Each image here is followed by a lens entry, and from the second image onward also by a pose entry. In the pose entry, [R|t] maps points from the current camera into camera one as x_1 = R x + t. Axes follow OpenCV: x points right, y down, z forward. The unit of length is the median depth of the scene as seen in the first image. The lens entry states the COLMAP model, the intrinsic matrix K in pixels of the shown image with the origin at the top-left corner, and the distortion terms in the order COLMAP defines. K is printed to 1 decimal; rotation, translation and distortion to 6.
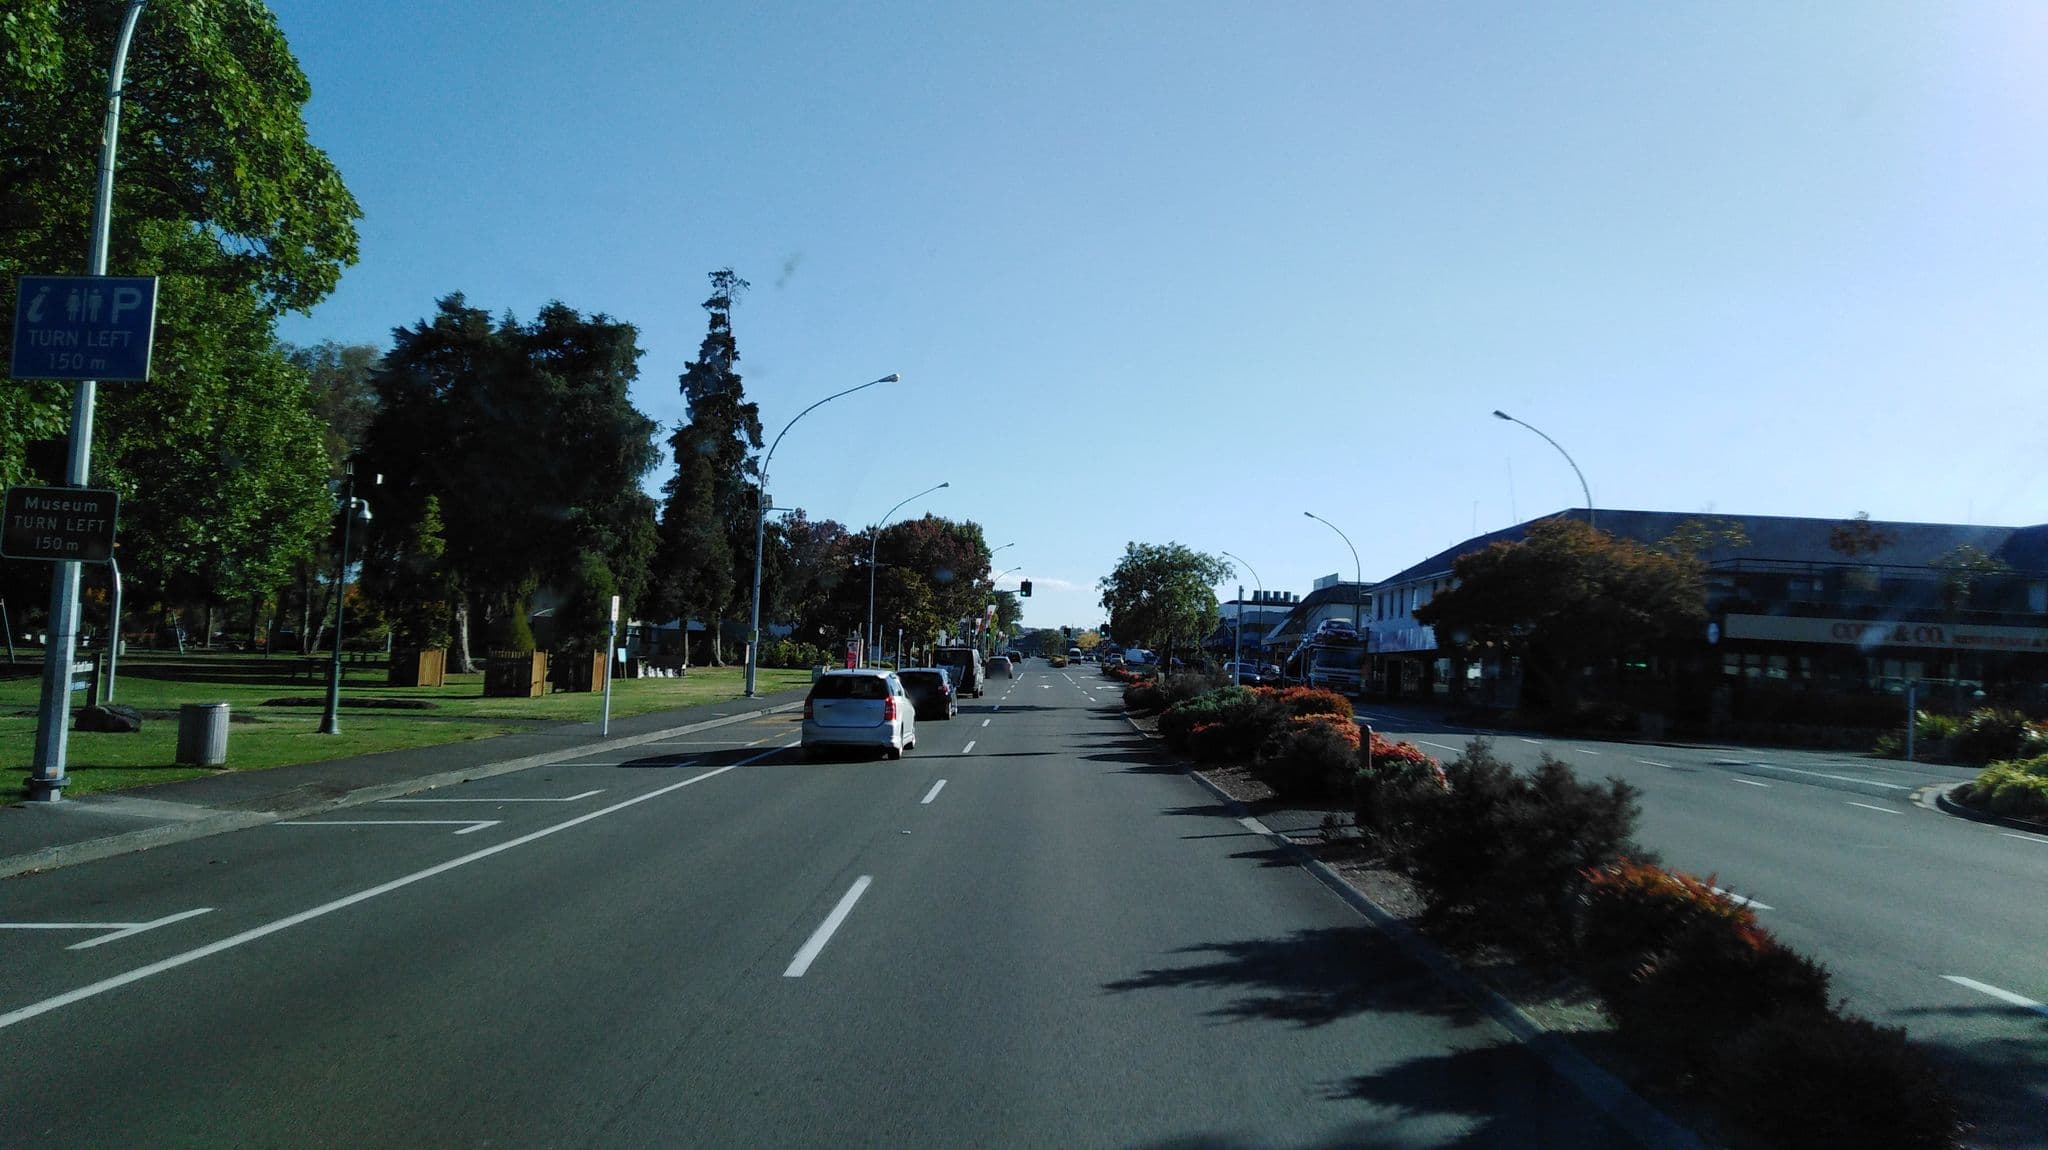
lens RADIAL K [[1452.9, 0, 1024.0], [0, 1452.9, 575.0], [0, 0, 1]] dist [0.043225, -0.109540]
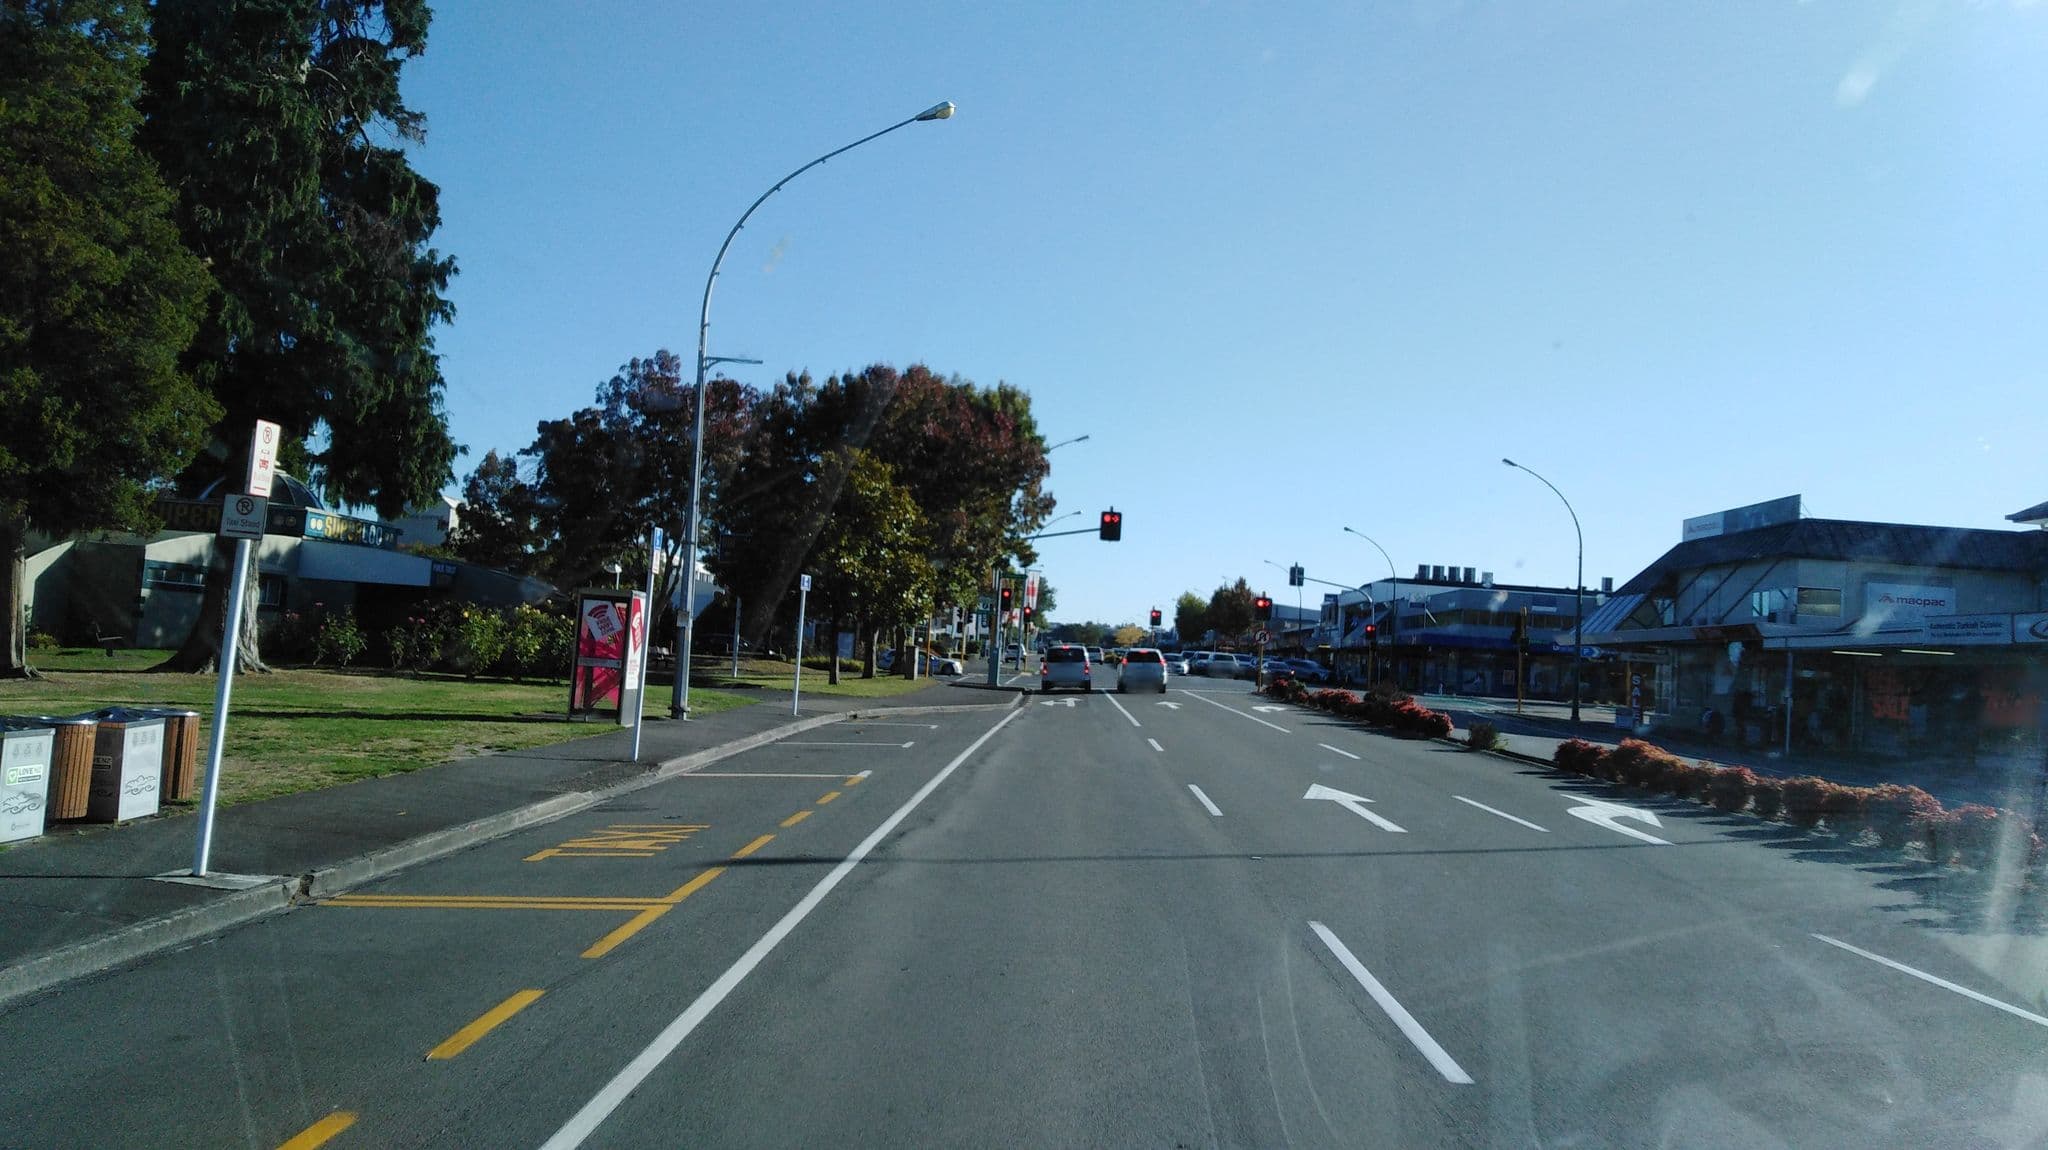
lens RADIAL K [[1458.1, 0, 1024.0], [0, 1458.1, 575.0], [0, 0, 1]] dist [0.251439, -0.000039]
pose [[0.999558, 0.021840, -0.020146, -0.019539], [-0.021740, 0.999750, 0.005160, 0.026537], [0.020253, -0.004720, 0.999784, 0.502698]]
